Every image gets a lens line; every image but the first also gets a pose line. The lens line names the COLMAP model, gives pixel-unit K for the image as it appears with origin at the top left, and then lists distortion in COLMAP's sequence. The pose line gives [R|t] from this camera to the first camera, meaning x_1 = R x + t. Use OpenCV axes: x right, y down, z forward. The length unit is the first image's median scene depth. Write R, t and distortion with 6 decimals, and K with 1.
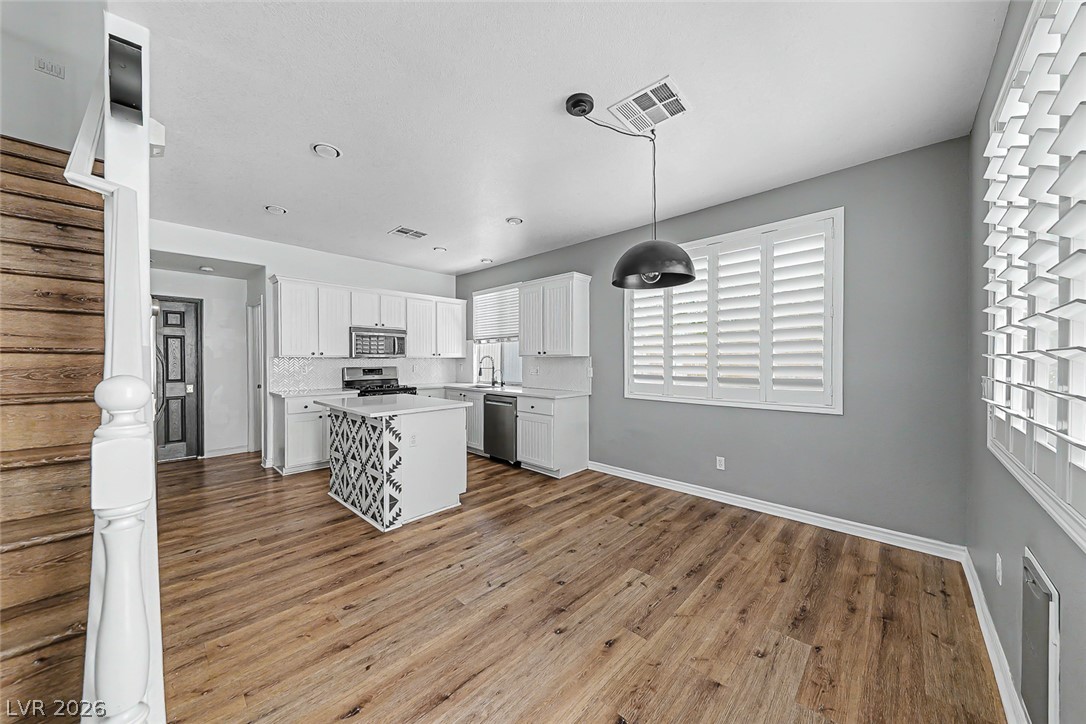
lens RADIAL K [[373.1, 0, 540.9], [0, 373.1, 361.7], [0, 0, 1]] dist [0.019095, -0.007914]
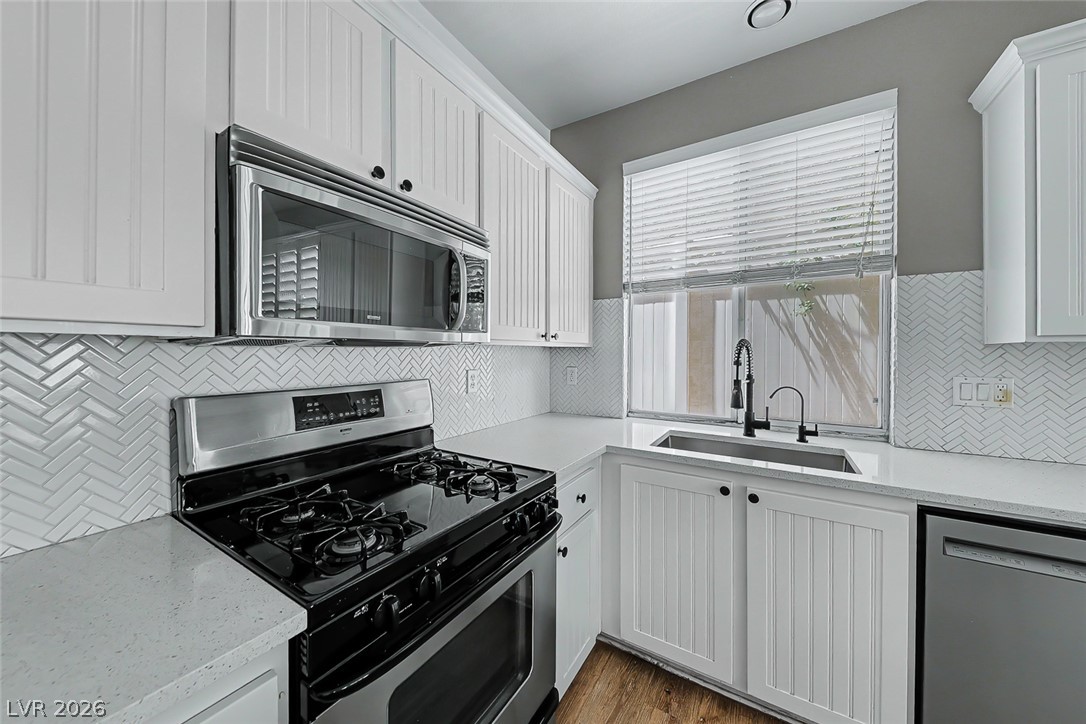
lens RADIAL K [[376.2, 0, 537.0], [0, 376.2, 354.8], [0, 0, 1]] dist [0.013386, -0.008462]
pose [[0.979532, 0.001345, 0.201282, -0.539023], [-0.001208, 0.999999, -0.000803, -0.005171], [-0.201282, 0.000543, 0.979533, 1.071265]]
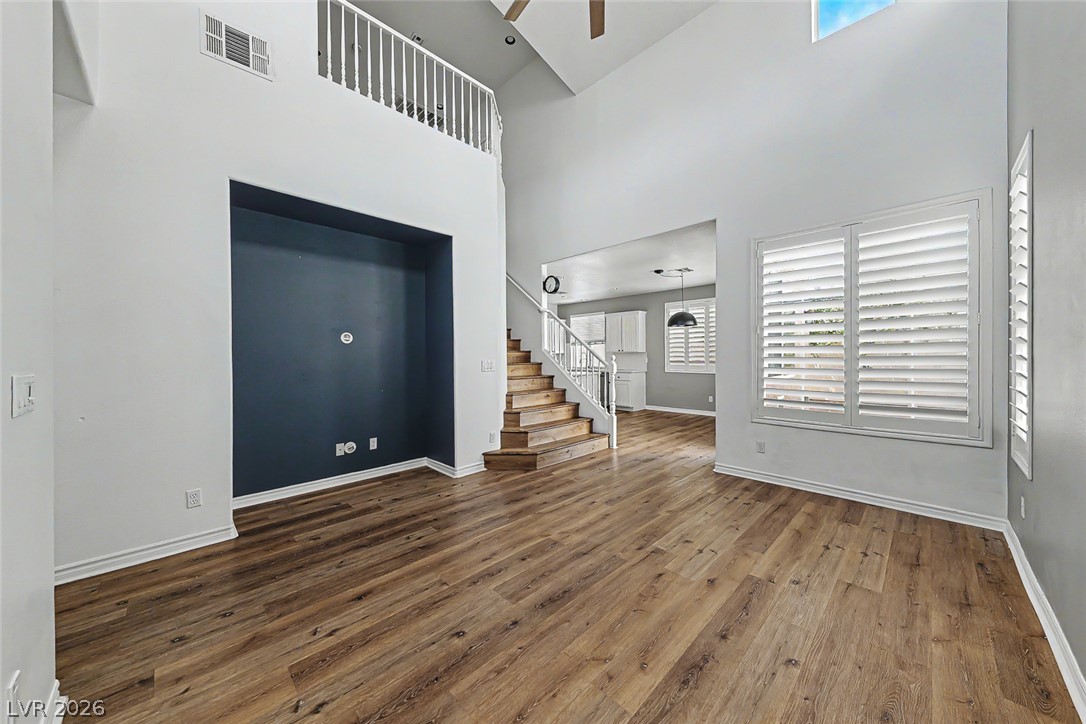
lens RADIAL K [[373.1, 0, 540.9], [0, 373.1, 361.7], [0, 0, 1]] dist [0.019095, -0.007914]
pose [[0.999543, -0.005829, -0.029669, -0.431896], [0.006116, 0.999935, 0.009583, 0.016070], [0.029611, -0.009760, 0.999514, -1.170153]]
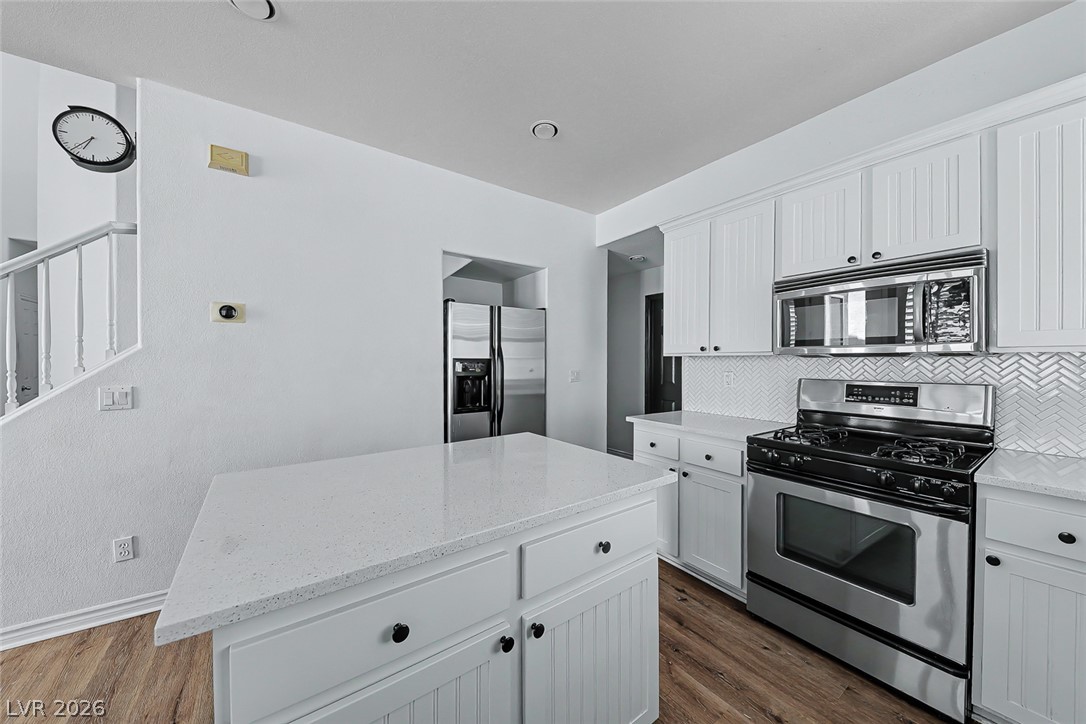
lens RADIAL K [[379.6, 0, 543.0], [0, 379.6, 362.0], [0, 0, 1]] dist [0.014401, -0.007681]
pose [[-0.189290, 0.006940, -0.981897, -0.048952], [-0.006215, 0.999947, 0.008266, -0.006528], [0.981901, 0.007667, -0.189237, 1.066393]]
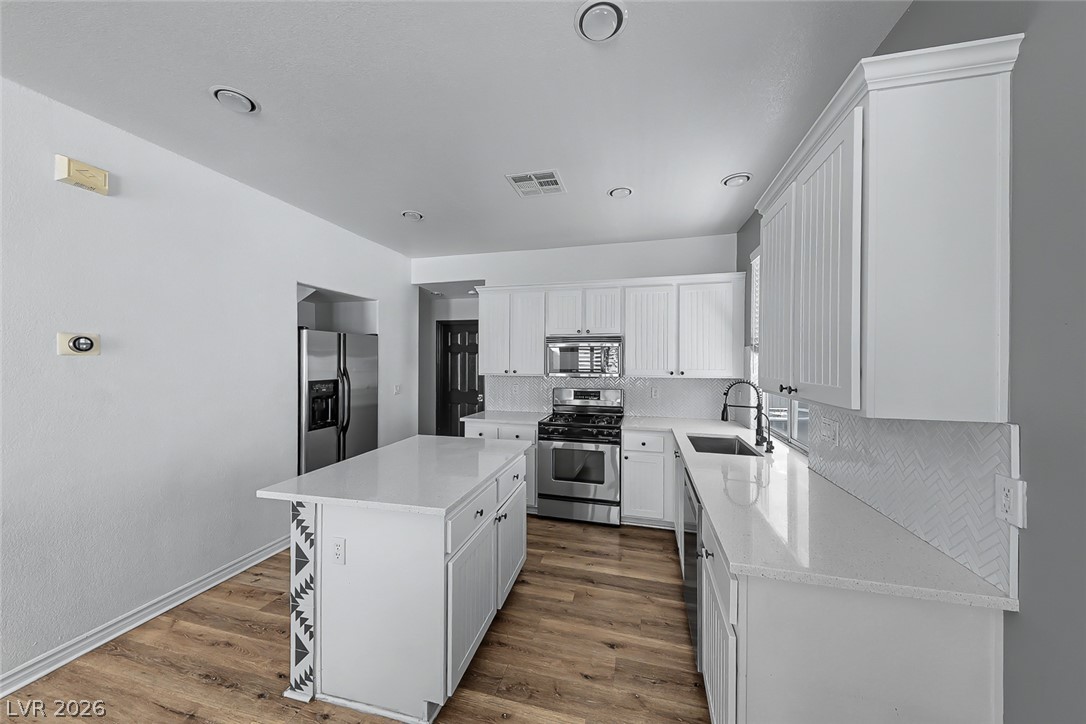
lens RADIAL K [[377.1, 0, 543.0], [0, 377.1, 362.0], [0, 0, 1]] dist [0.019945, -0.007074]
pose [[0.487668, 0.006675, -0.873004, 0.224956], [-0.009765, 0.999950, 0.002191, -0.055332], [0.872974, 0.007457, 0.487709, 0.790217]]
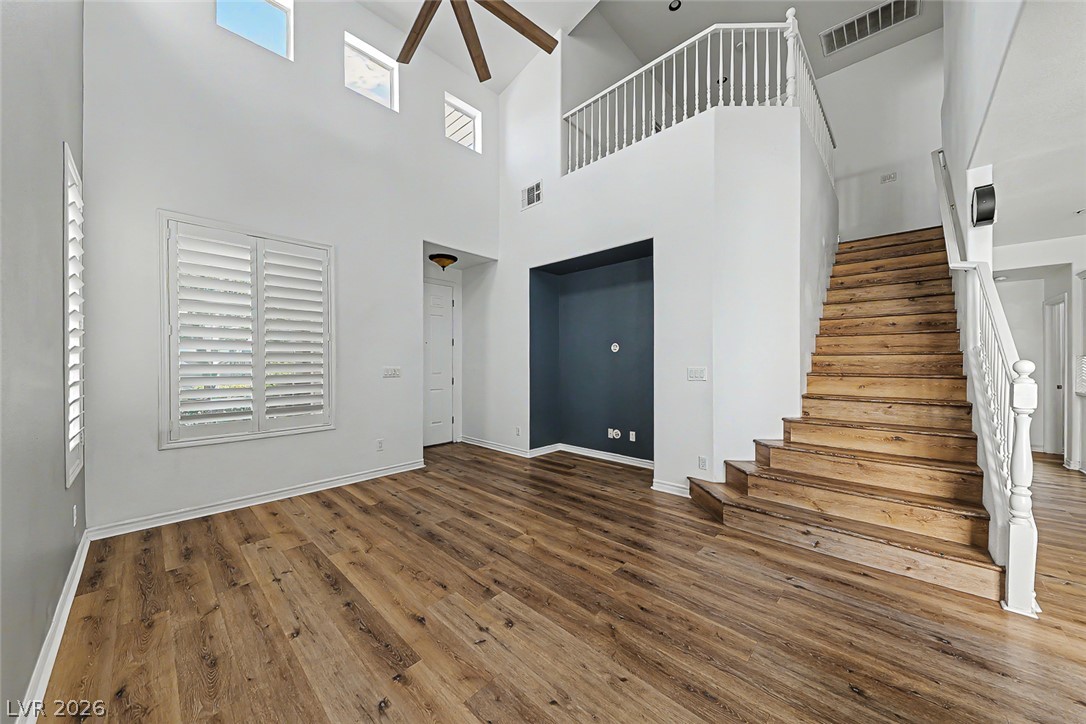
lens RADIAL K [[376.8, 0, 539.8], [0, 376.8, 363.2], [0, 0, 1]] dist [0.014245, -0.007291]
pose [[-0.000526, 0.001193, -0.999999, 0.294658], [-0.003990, 0.999991, 0.001195, 0.012868], [0.999992, 0.003991, -0.000521, -0.454619]]
